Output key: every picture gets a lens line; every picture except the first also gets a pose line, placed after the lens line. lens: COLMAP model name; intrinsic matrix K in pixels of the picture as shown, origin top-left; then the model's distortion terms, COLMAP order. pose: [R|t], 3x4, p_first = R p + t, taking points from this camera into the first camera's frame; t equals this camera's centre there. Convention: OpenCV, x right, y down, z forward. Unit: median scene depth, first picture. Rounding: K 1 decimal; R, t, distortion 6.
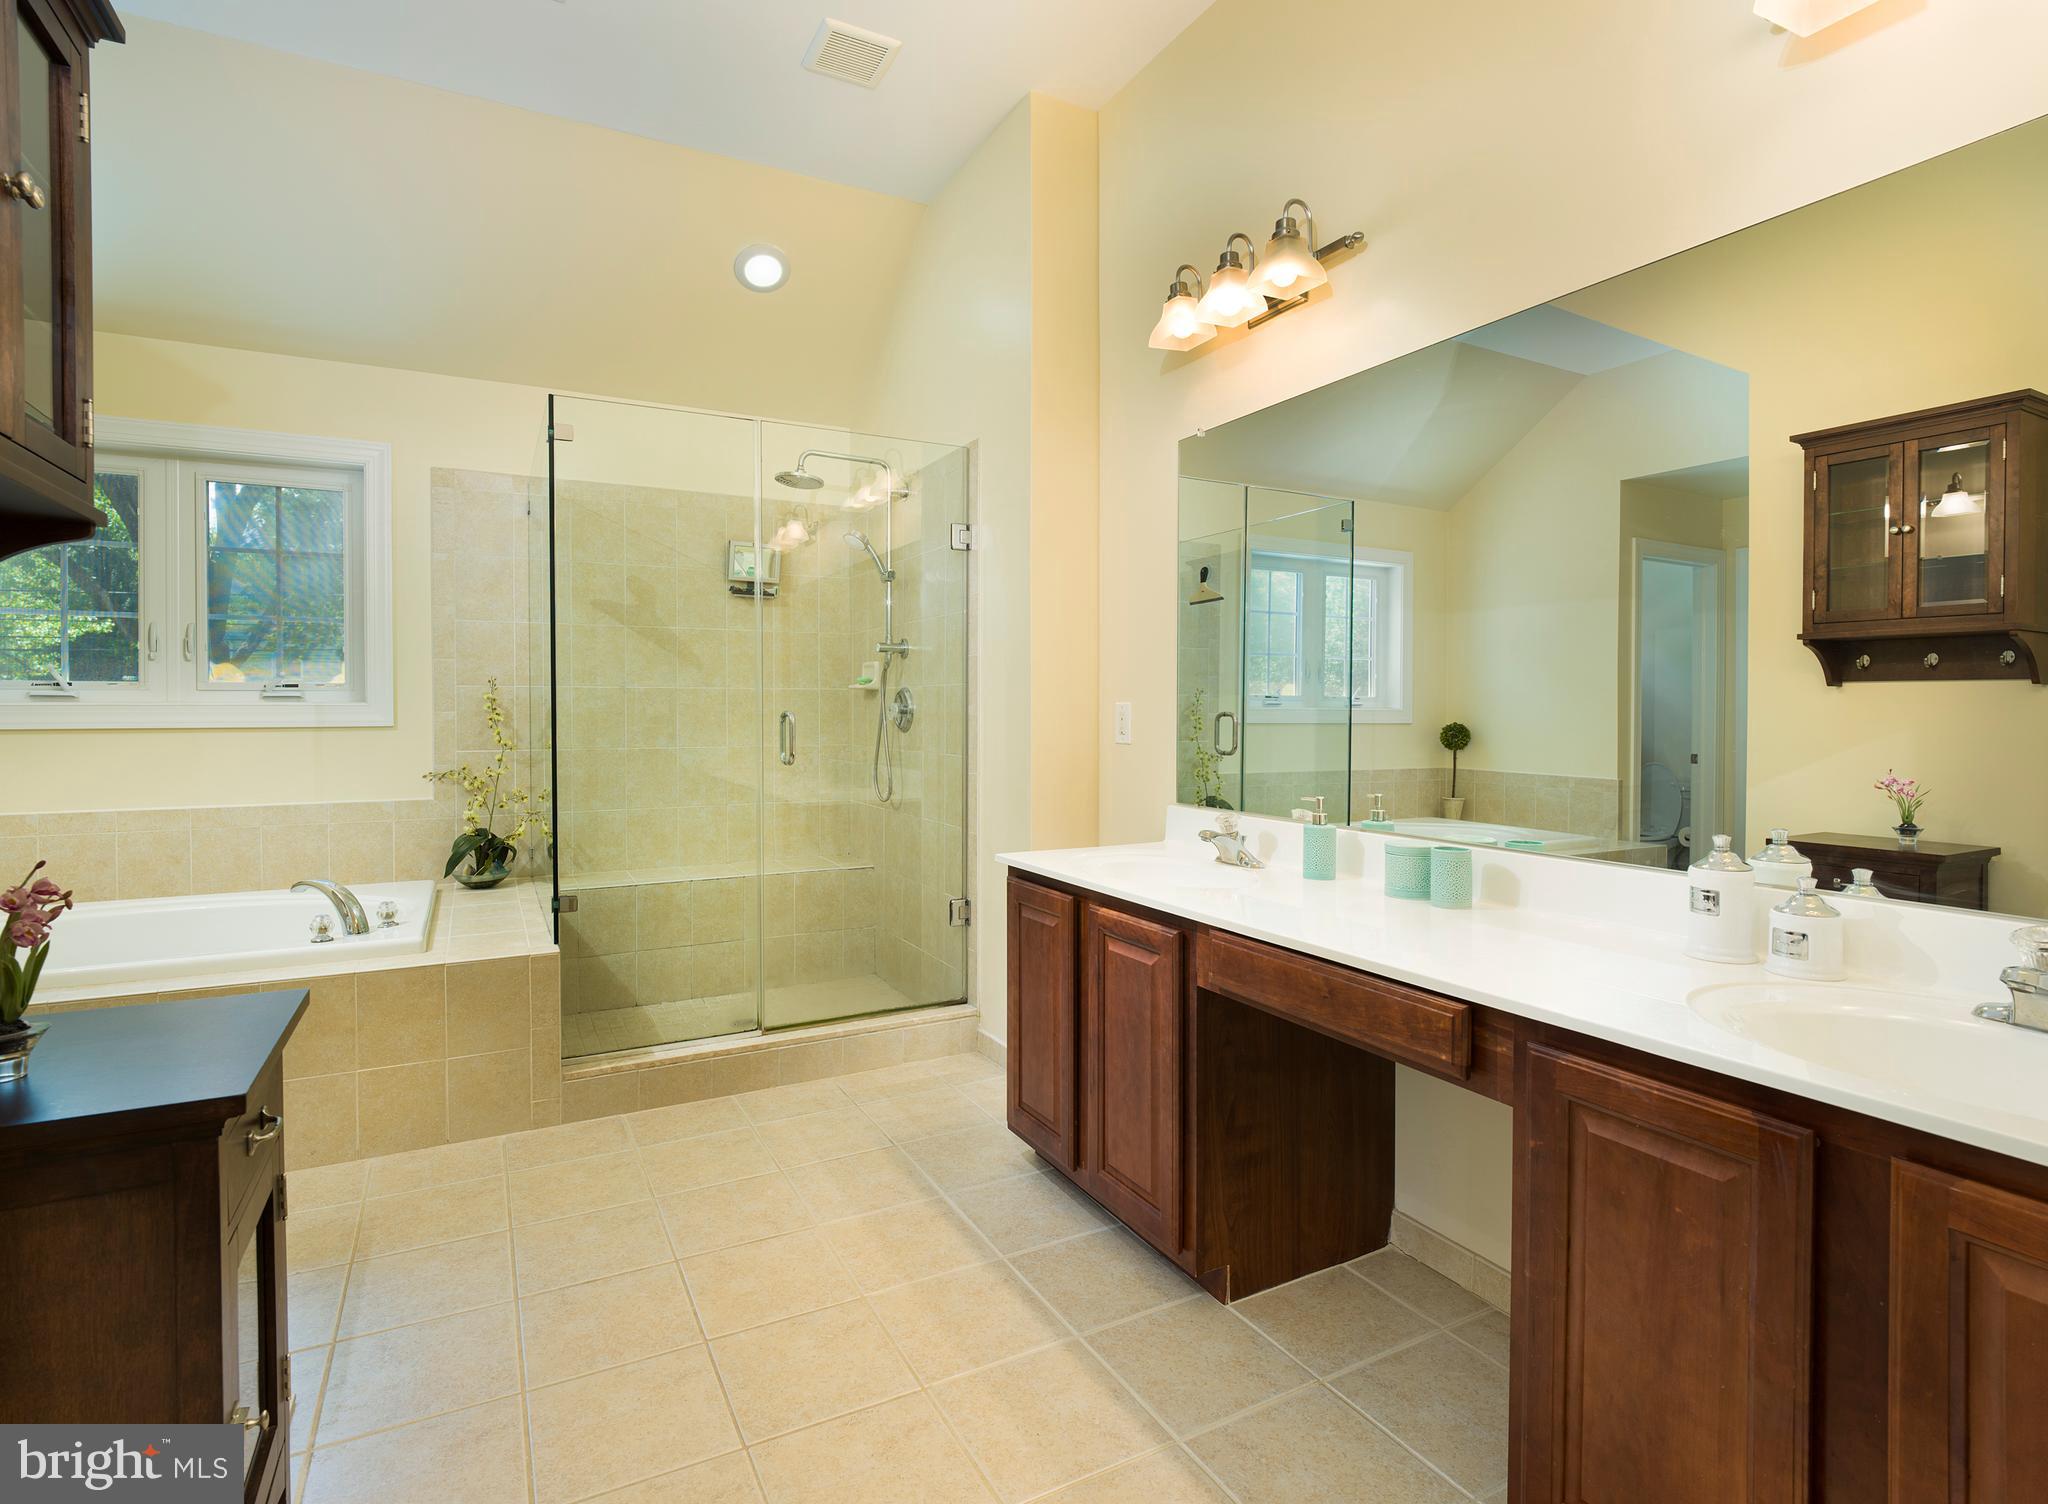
lens RADIAL K [[1043.4, 0, 1020.6], [0, 1043.4, 731.5], [0, 0, 1]] dist [-0.008237, -0.005390]
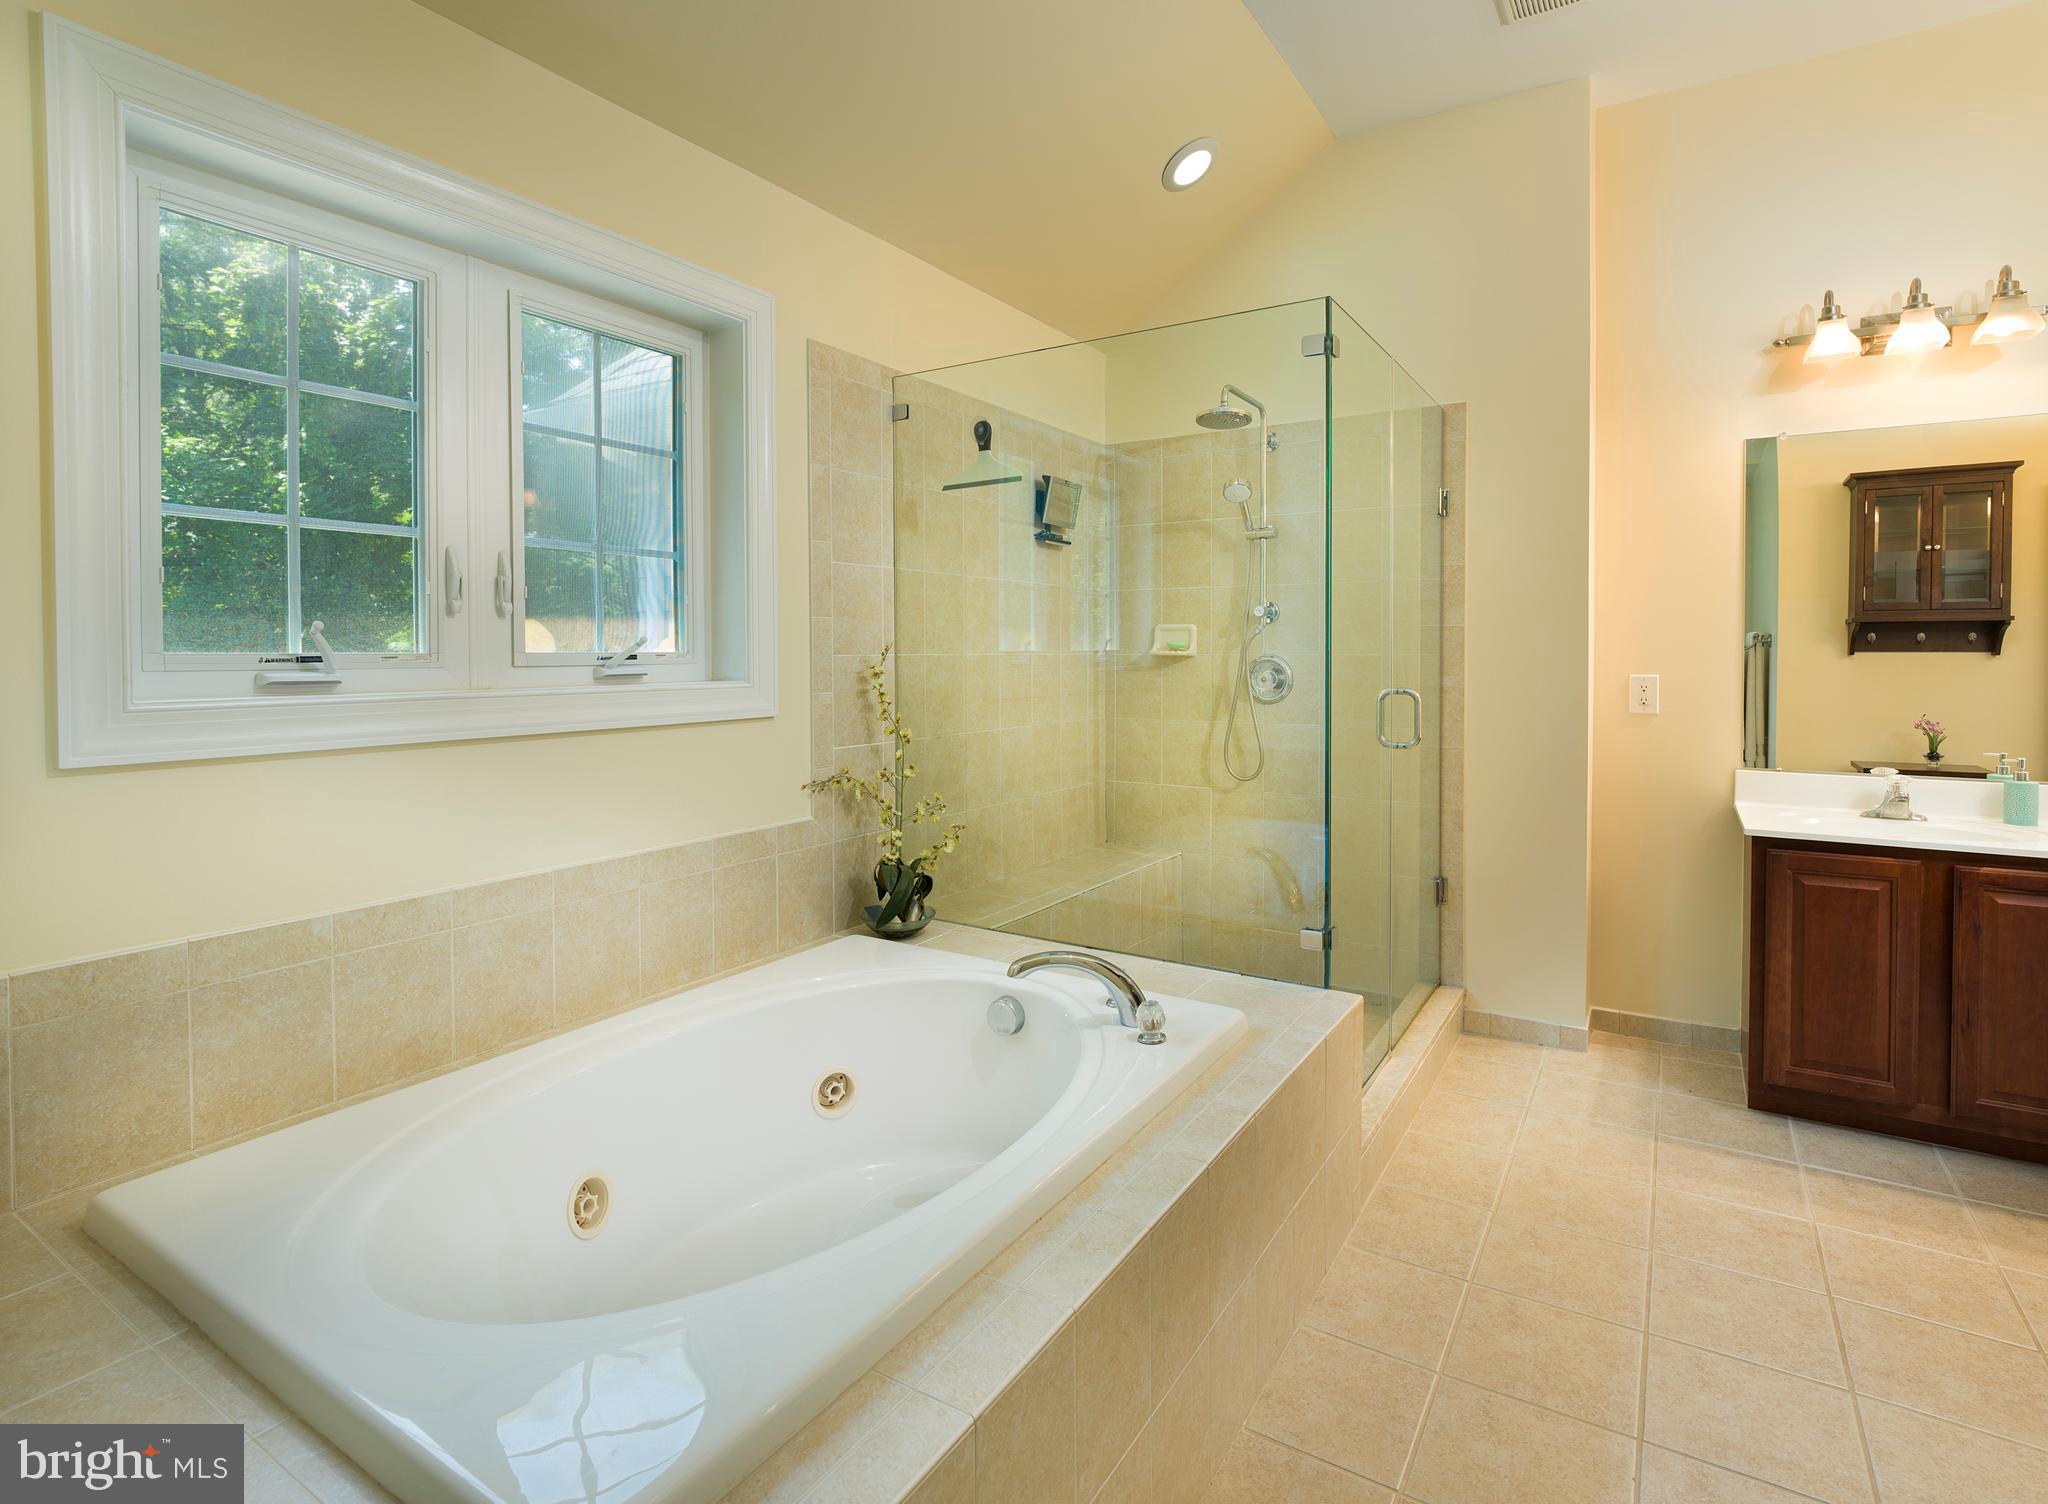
lens RADIAL K [[1043.4, 0, 1023.3], [0, 1043.4, 684.3], [0, 0, 1]] dist [-0.008237, -0.005390]
pose [[0.863542, -0.017220, 0.503982, -0.878243], [0.010590, 0.999816, 0.016017, -0.038280], [-0.504165, -0.008494, 0.863565, 0.363237]]
